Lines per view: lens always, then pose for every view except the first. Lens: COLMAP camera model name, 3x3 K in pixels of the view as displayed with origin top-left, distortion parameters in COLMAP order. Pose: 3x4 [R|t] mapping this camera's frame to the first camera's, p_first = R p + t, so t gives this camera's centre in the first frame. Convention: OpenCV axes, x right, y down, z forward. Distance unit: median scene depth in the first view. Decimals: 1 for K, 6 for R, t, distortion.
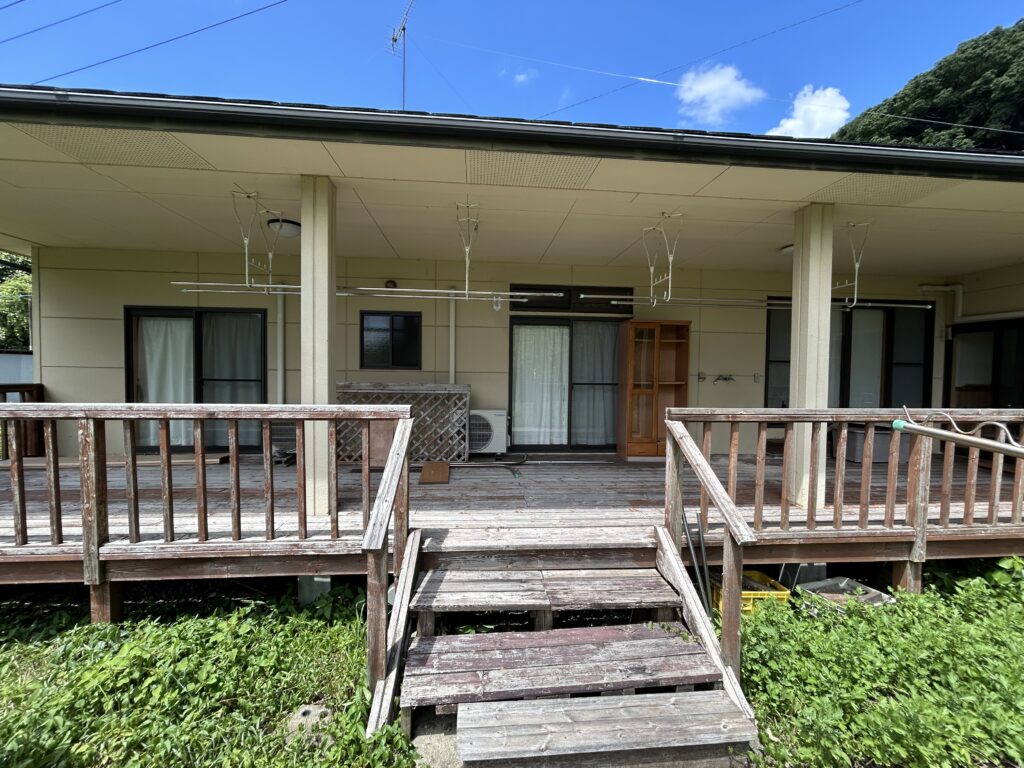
lens RADIAL K [[411.4, 0, 509.9], [0, 411.4, 385.0], [0, 0, 1]] dist [-0.000206, -0.000171]
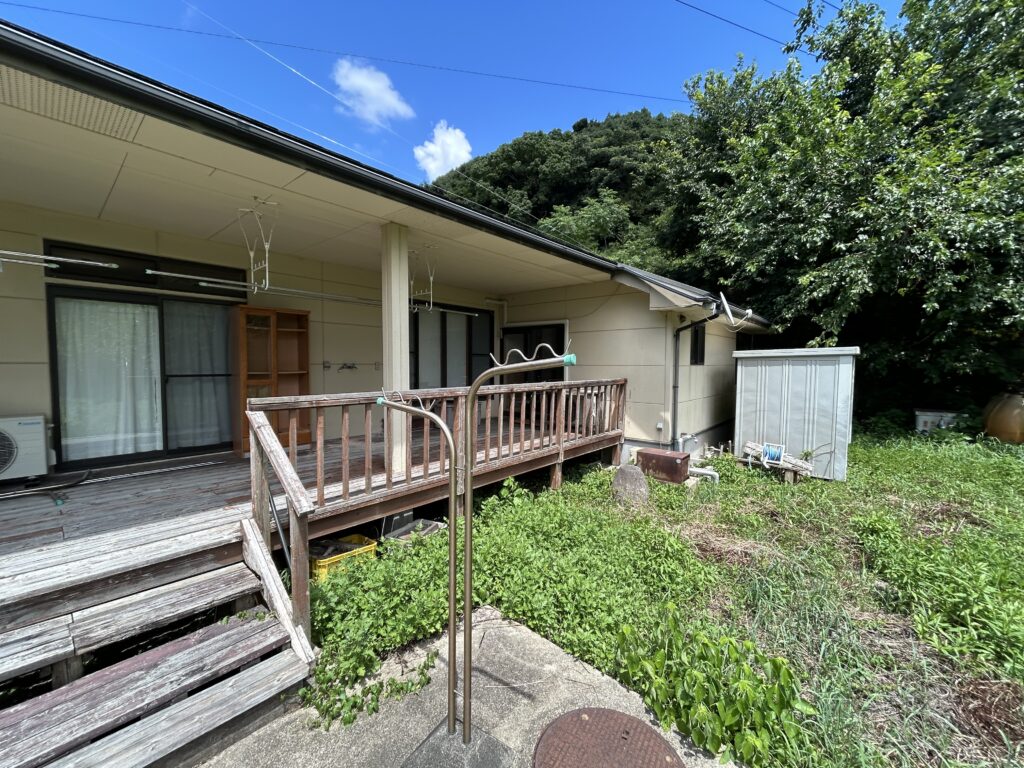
lens RADIAL K [[411.4, 0, 509.3], [0, 411.4, 385.2], [0, 0, 1]] dist [-0.000206, -0.000171]
pose [[0.724772, -0.045168, 0.687507, 0.132117], [0.025901, 0.998930, 0.038323, 0.001688], [-0.688502, -0.009968, 0.725166, -0.125473]]
